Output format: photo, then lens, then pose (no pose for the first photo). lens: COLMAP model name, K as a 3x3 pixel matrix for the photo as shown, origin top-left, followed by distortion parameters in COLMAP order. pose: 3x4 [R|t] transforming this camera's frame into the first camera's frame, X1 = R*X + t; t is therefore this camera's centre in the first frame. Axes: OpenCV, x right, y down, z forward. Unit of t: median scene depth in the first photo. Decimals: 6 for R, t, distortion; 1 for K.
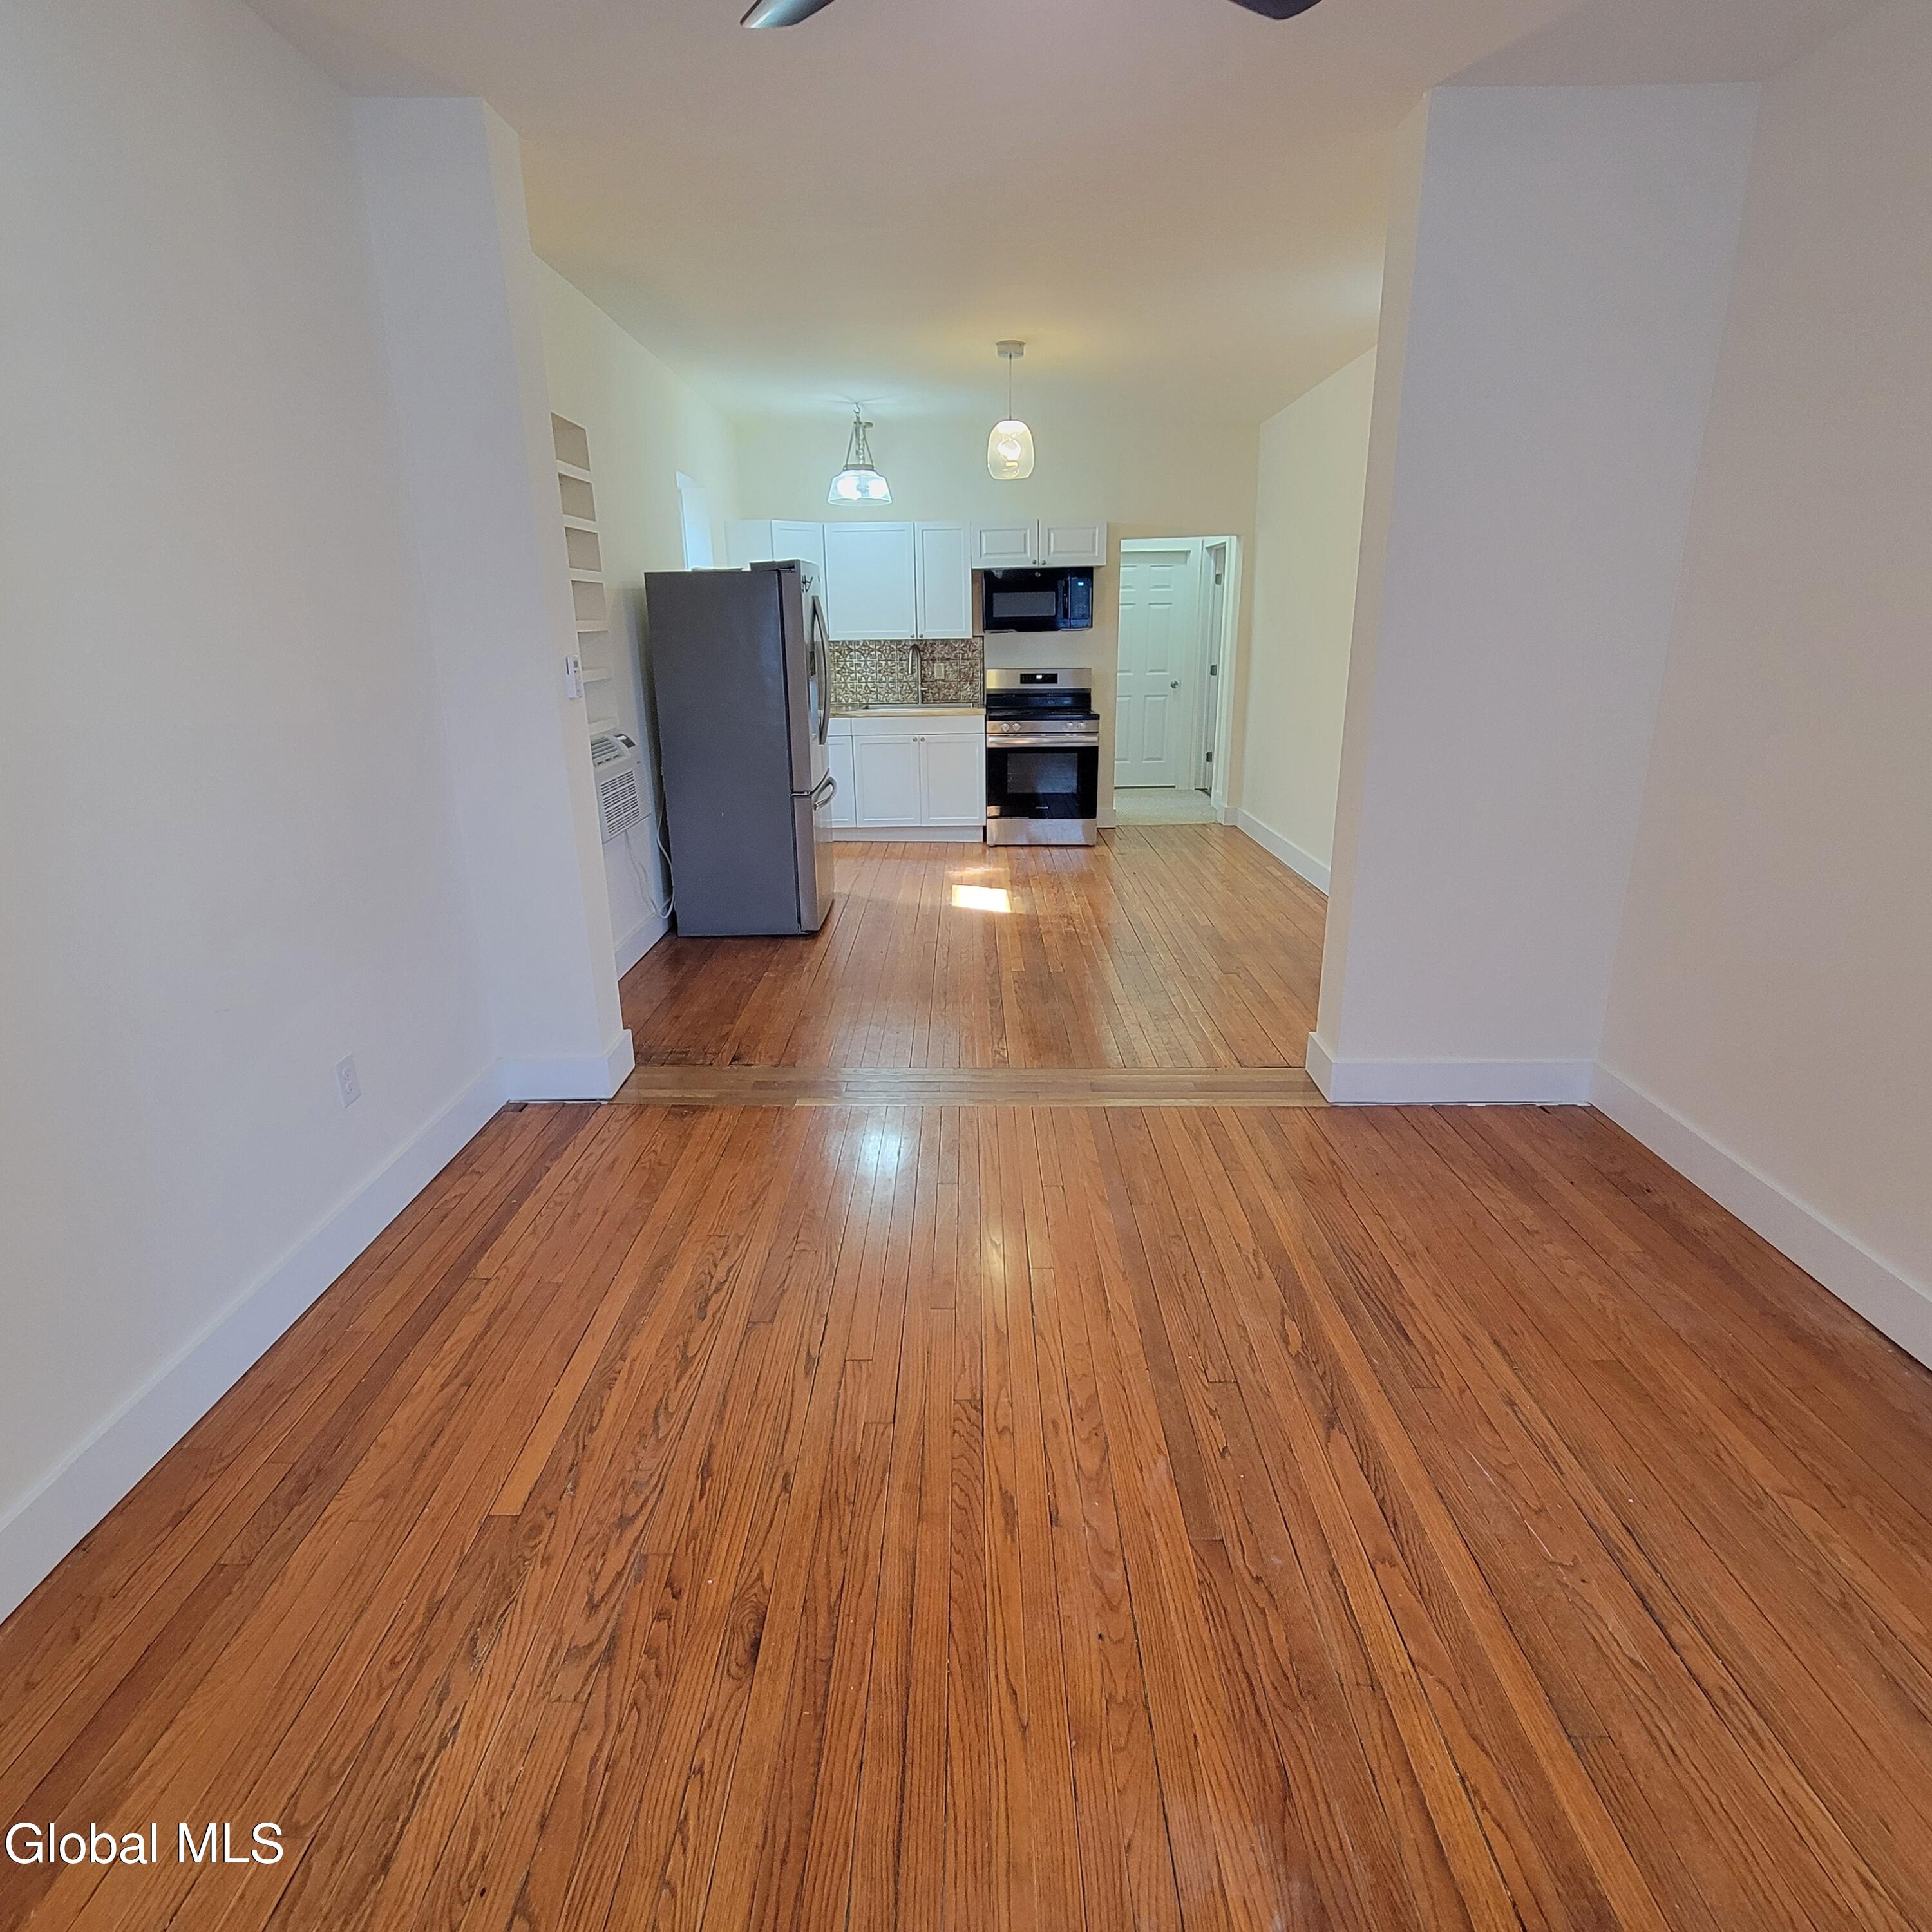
lens RADIAL K [[1043.9, 0, 951.4], [0, 1043.9, 951.2], [0, 0, 1]] dist [0.008456, -0.005456]
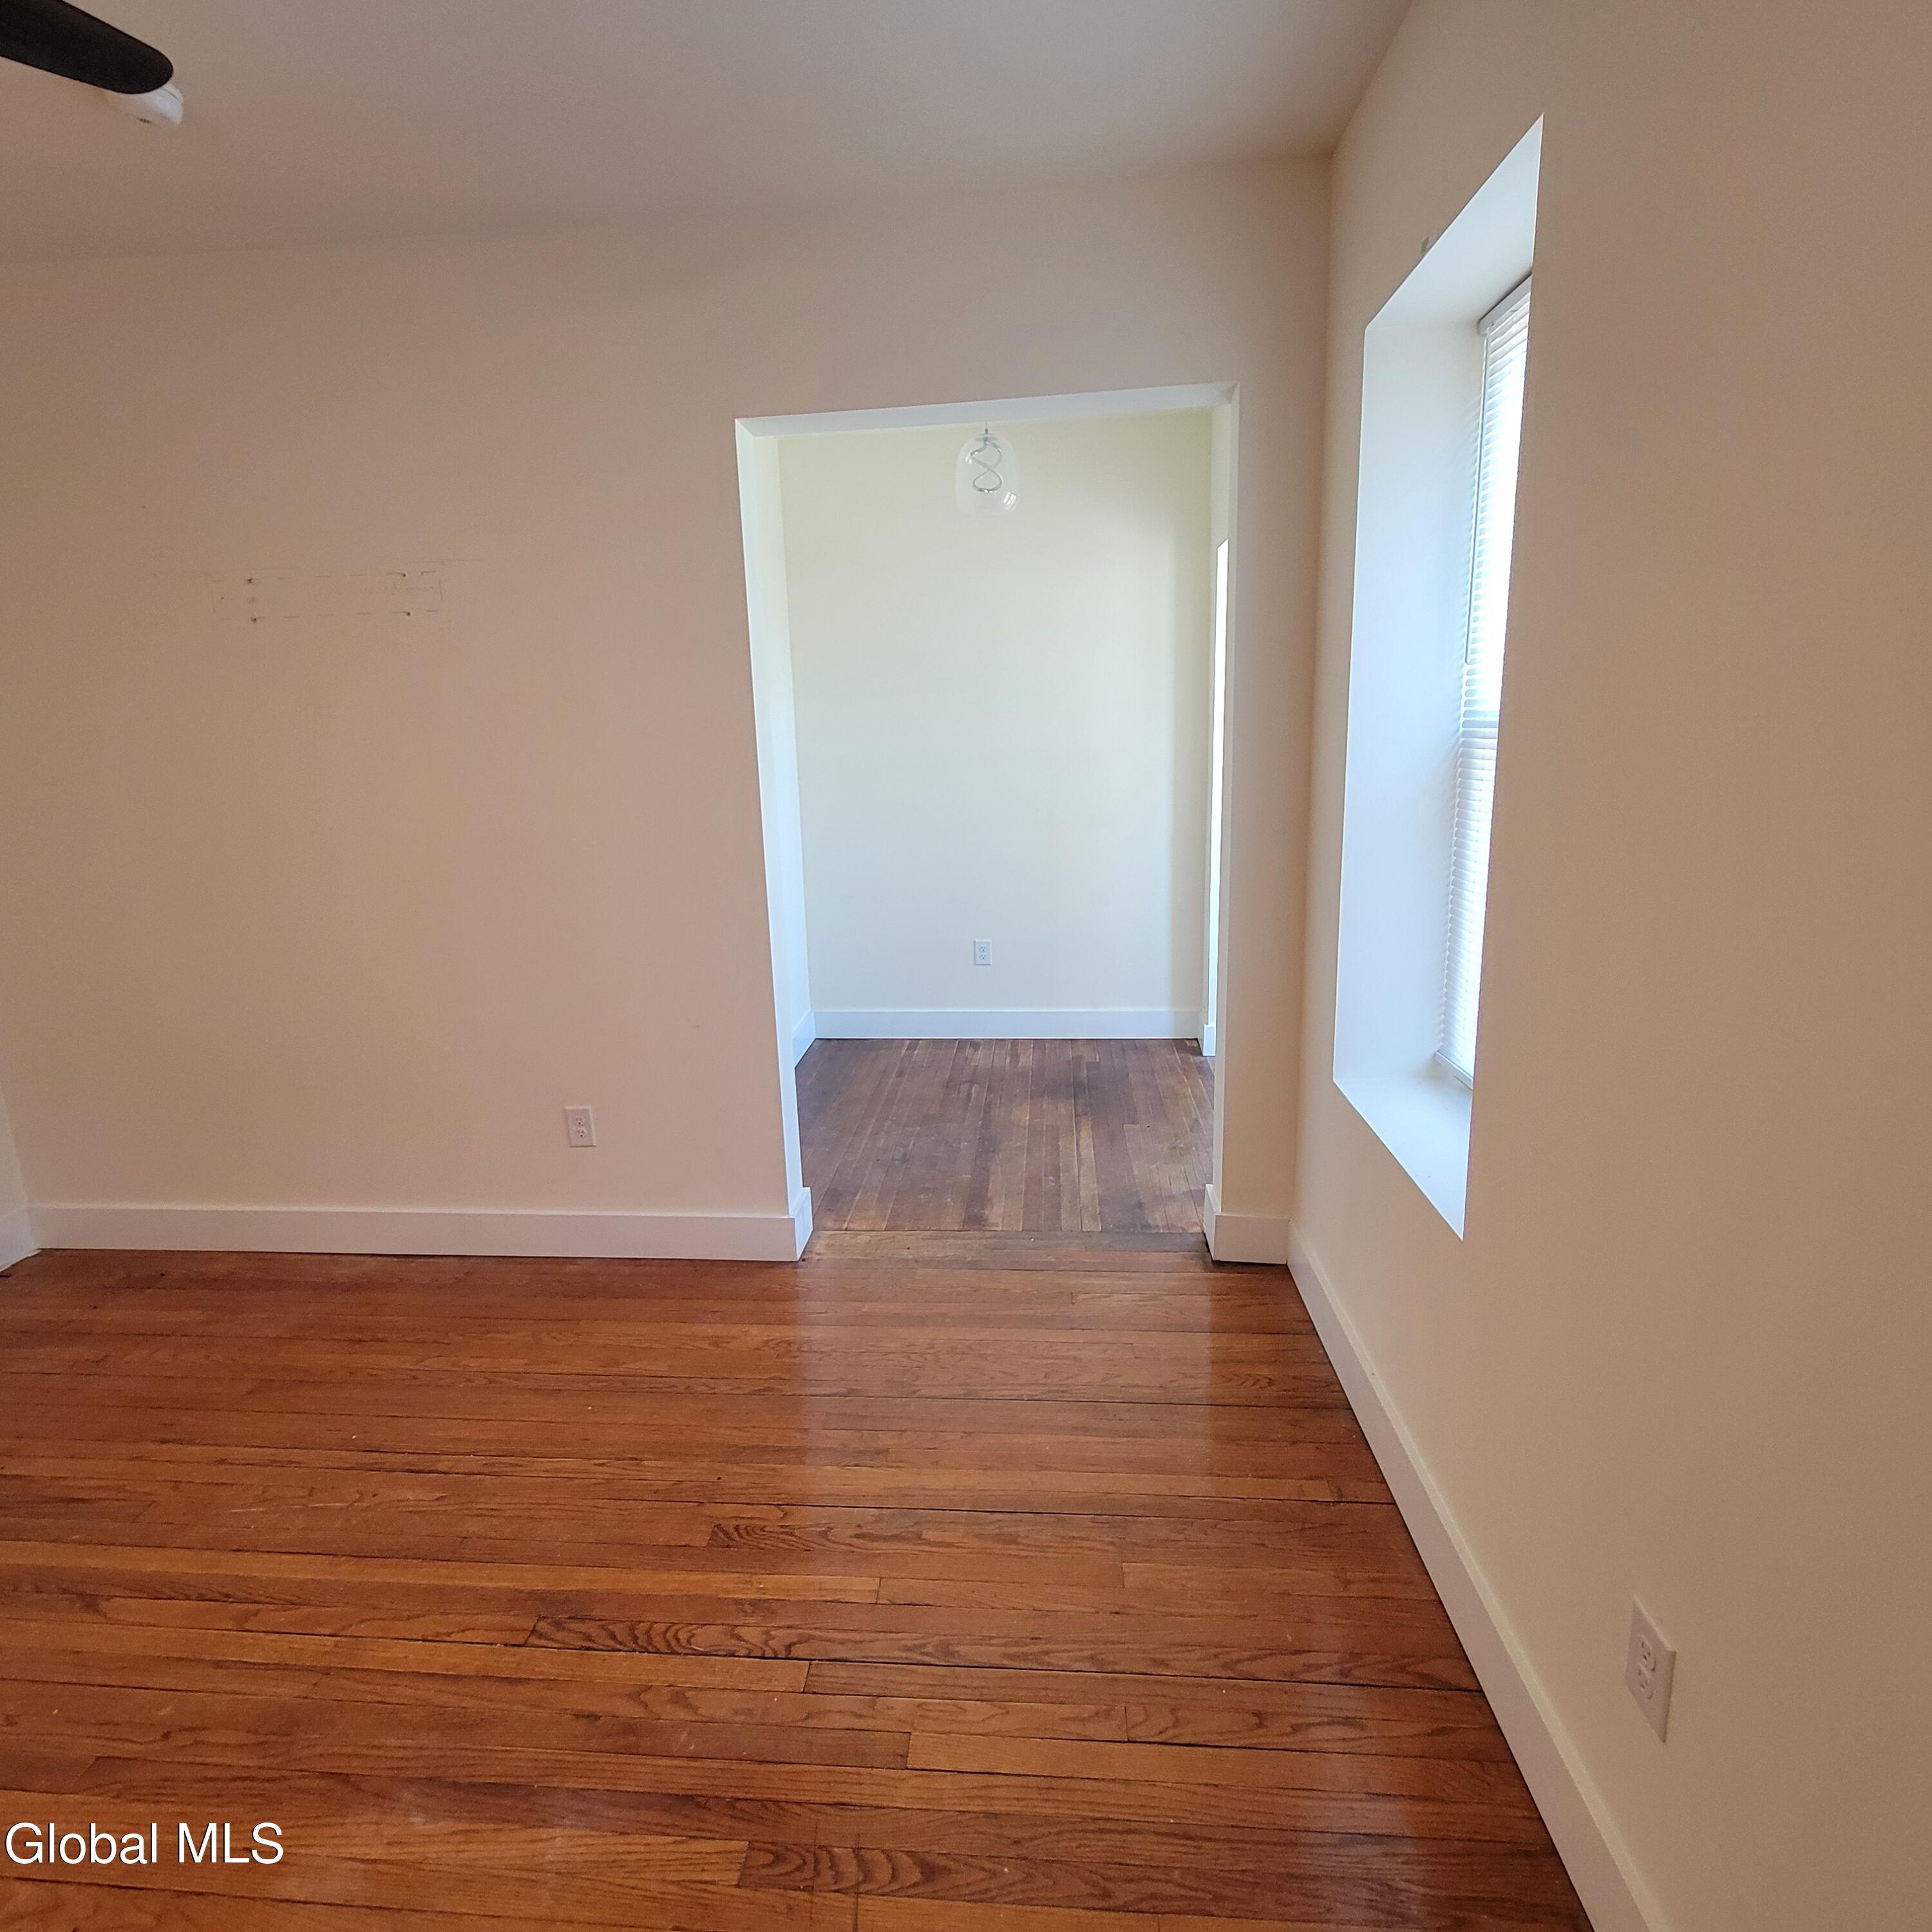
lens RADIAL K [[1043.9, 0, 955.5], [0, 1043.9, 951.6], [0, 0, 1]] dist [0.008456, -0.005456]
pose [[0.065153, -0.195859, 0.978465, -0.355742], [0.327108, 0.930561, 0.164489, 0.010384], [-0.942738, 0.309346, 0.124696, -0.014628]]
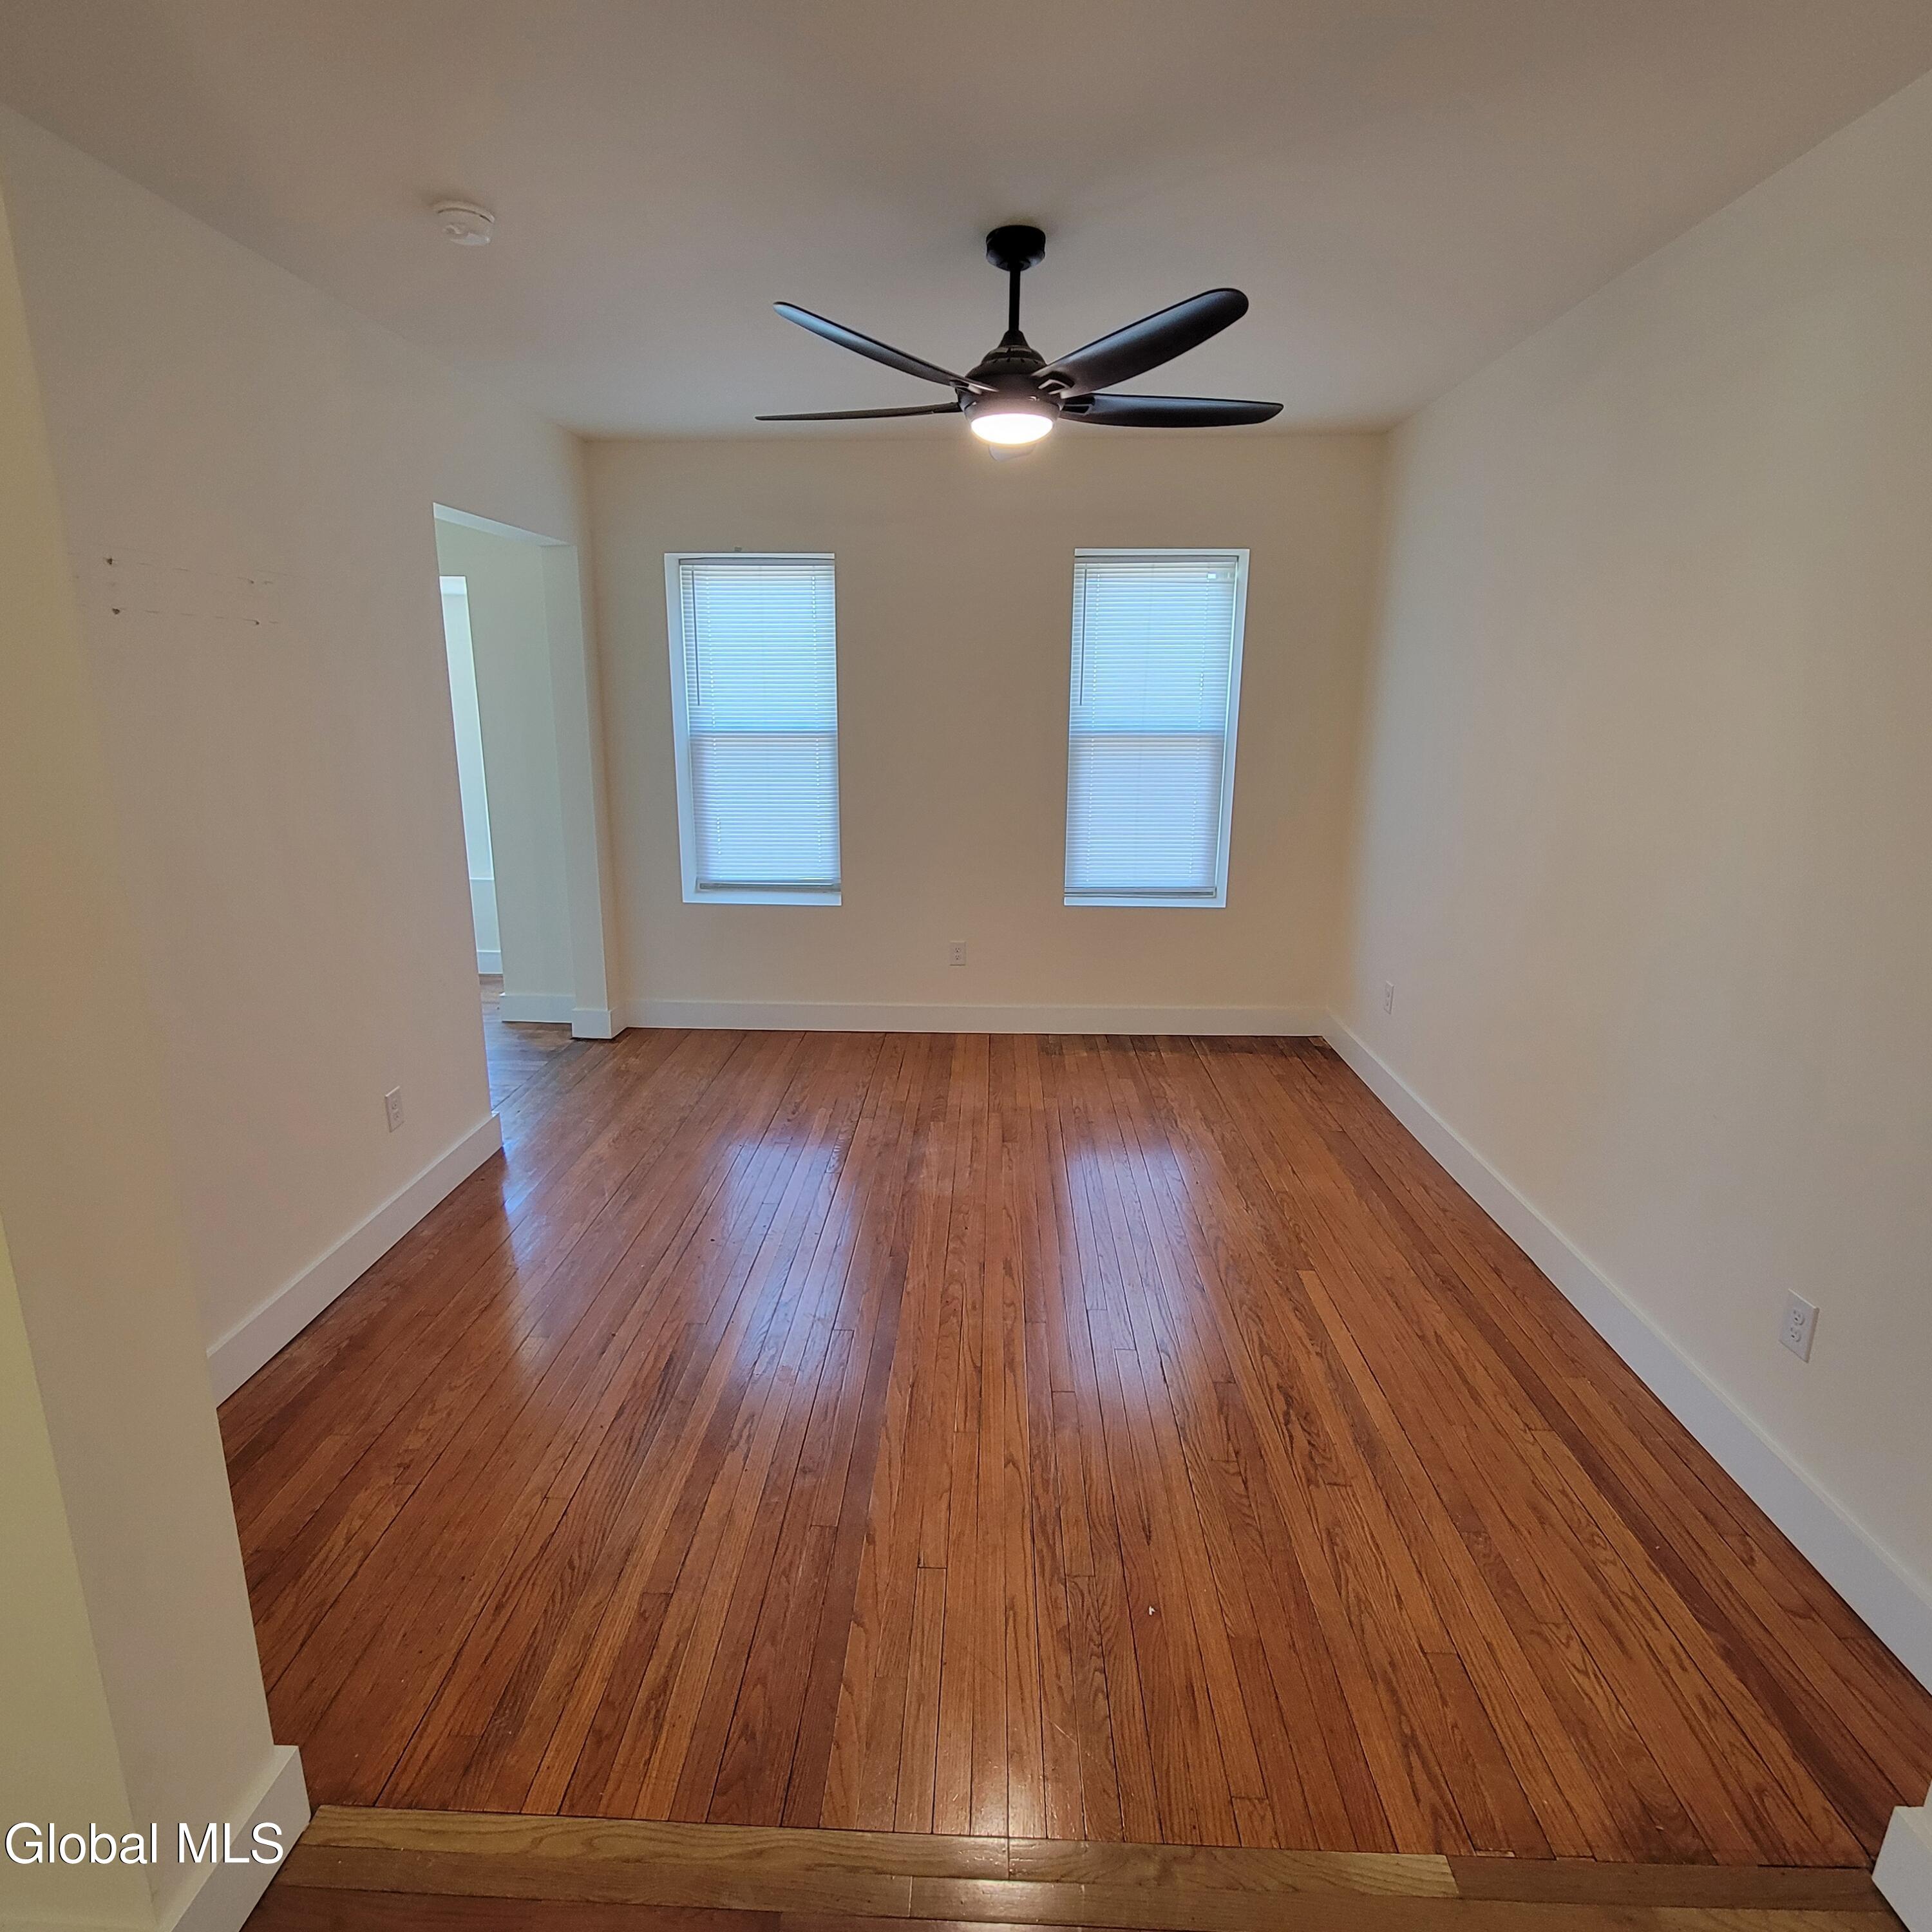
lens RADIAL K [[1043.9, 0, 963.6], [0, 1043.9, 966.0], [0, 0, 1]] dist [0.008456, -0.005456]
pose [[-0.999880, 0.002720, 0.015260, 0.084321], [0.010525, 0.841904, 0.539524, -0.672734], [-0.011380, 0.539620, -0.841832, 1.826345]]
